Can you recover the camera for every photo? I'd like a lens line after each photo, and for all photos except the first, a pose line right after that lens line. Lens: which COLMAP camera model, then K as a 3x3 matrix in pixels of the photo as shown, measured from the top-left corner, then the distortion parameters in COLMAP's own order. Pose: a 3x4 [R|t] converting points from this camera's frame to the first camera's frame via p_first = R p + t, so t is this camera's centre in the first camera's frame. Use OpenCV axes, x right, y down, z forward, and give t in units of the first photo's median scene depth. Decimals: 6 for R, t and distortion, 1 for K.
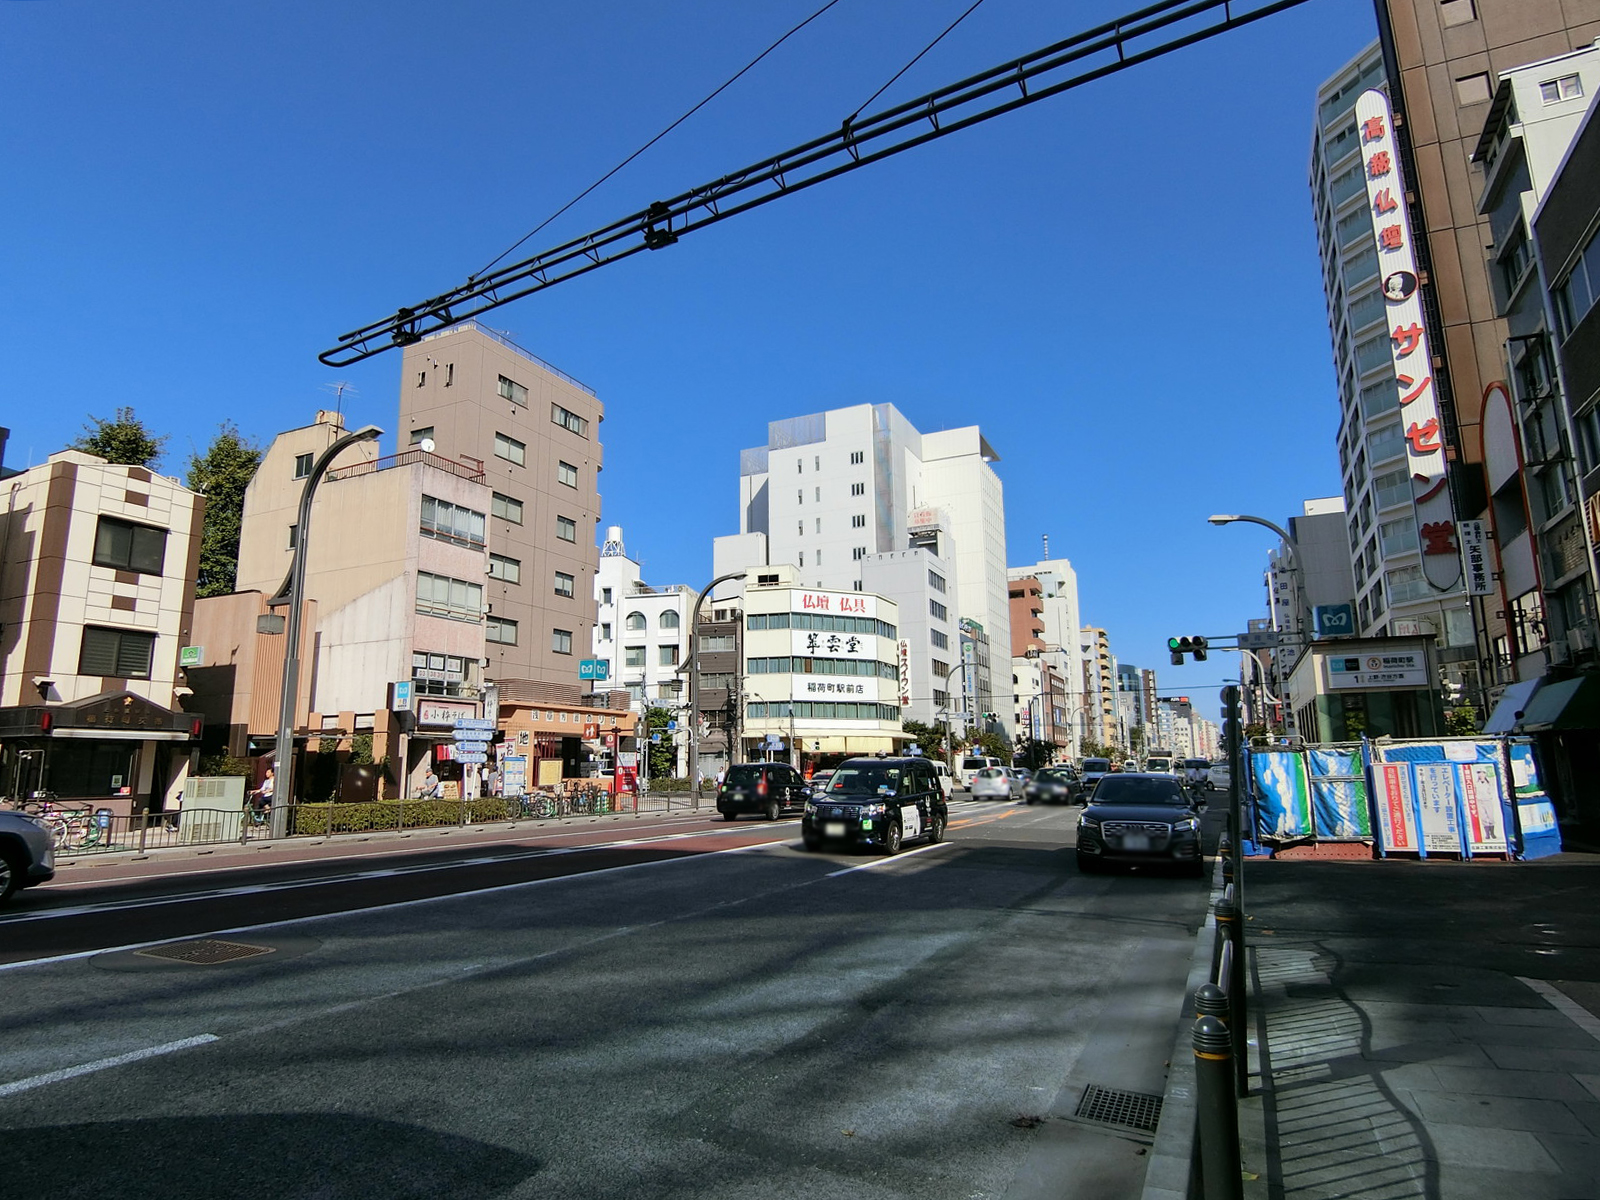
lens RADIAL K [[924.5, 0, 808.2], [0, 924.5, 598.1], [0, 0, 1]] dist [-0.005649, -0.007580]
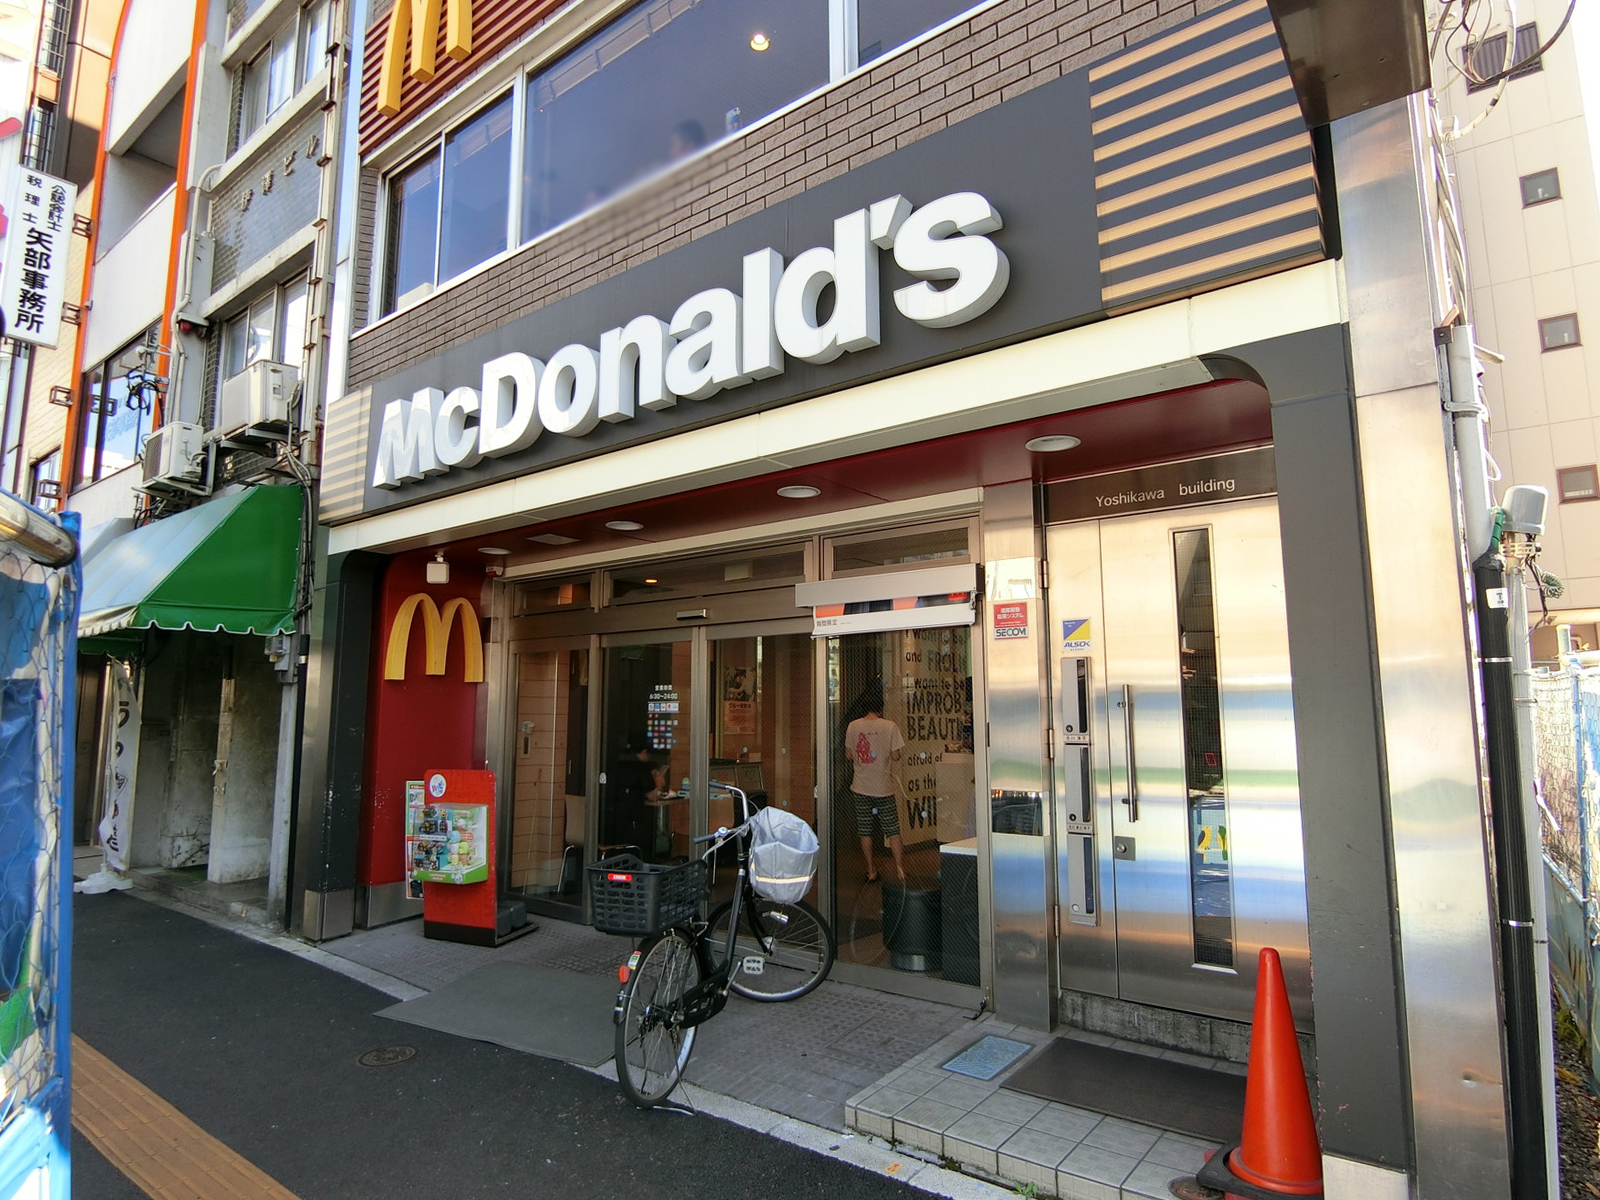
lens RADIAL K [[924.5, 0, 808.2], [0, 924.5, 598.1], [0, 0, 1]] dist [-0.005649, -0.007580]
pose [[0.229232, 0.137700, 0.963582, 0.417610], [-0.179642, 0.978923, -0.097156, 0.090437], [-0.956651, -0.150829, 0.249138, 0.522543]]
